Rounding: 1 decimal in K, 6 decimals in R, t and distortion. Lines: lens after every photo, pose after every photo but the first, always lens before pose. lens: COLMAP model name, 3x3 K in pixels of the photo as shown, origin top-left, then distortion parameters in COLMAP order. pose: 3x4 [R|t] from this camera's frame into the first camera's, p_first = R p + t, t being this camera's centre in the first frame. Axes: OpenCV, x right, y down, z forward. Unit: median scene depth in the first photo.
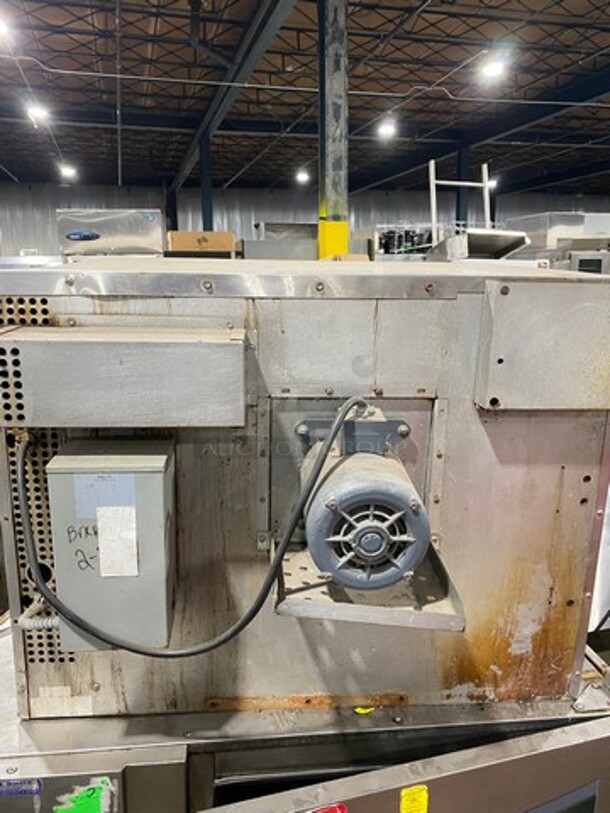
lens RADIAL K [[617.5, 0, 302.0], [0, 617.5, 402.5], [0, 0, 1]] dist [0.021661, -0.024904]
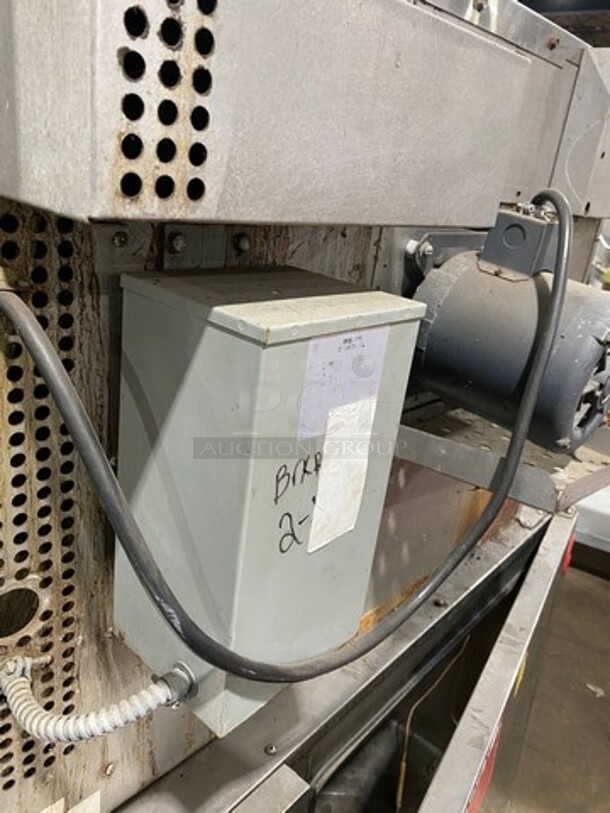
lens RADIAL K [[633.0, 0, 317.3], [0, 633.0, 409.0], [0, 0, 1]] dist [0.002600, -0.000102]
pose [[0.718973, -0.186221, 0.669627, -0.536387], [0.050290, 0.974852, 0.217107, 0.056351], [-0.693216, -0.122419, 0.710257, 0.563660]]
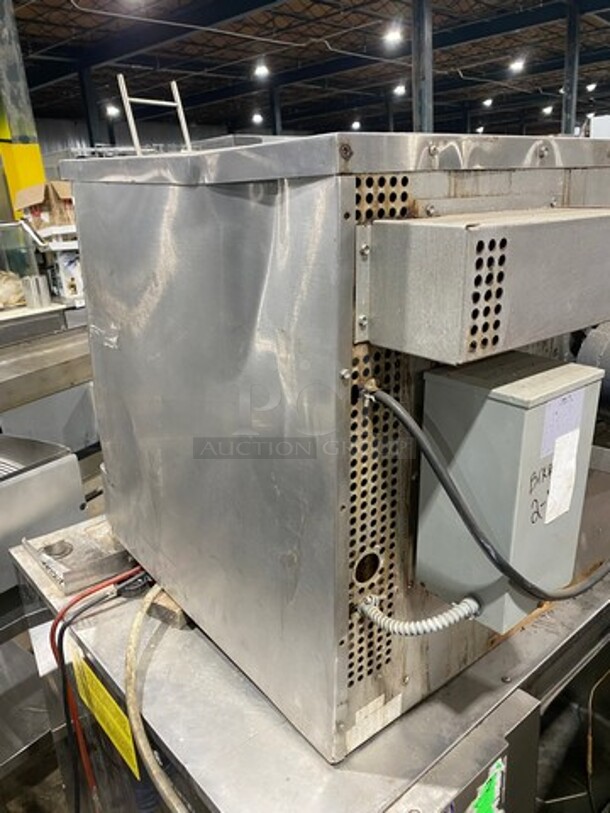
lens RADIAL K [[617.5, 0, 302.0], [0, 617.5, 402.5], [0, 0, 1]] dist [0.021661, -0.024904]
pose [[0.829217, -0.220111, 0.513761, -0.825430], [0.170114, 0.974973, 0.143142, -0.036612], [-0.532410, -0.031298, 0.845908, 0.420357]]
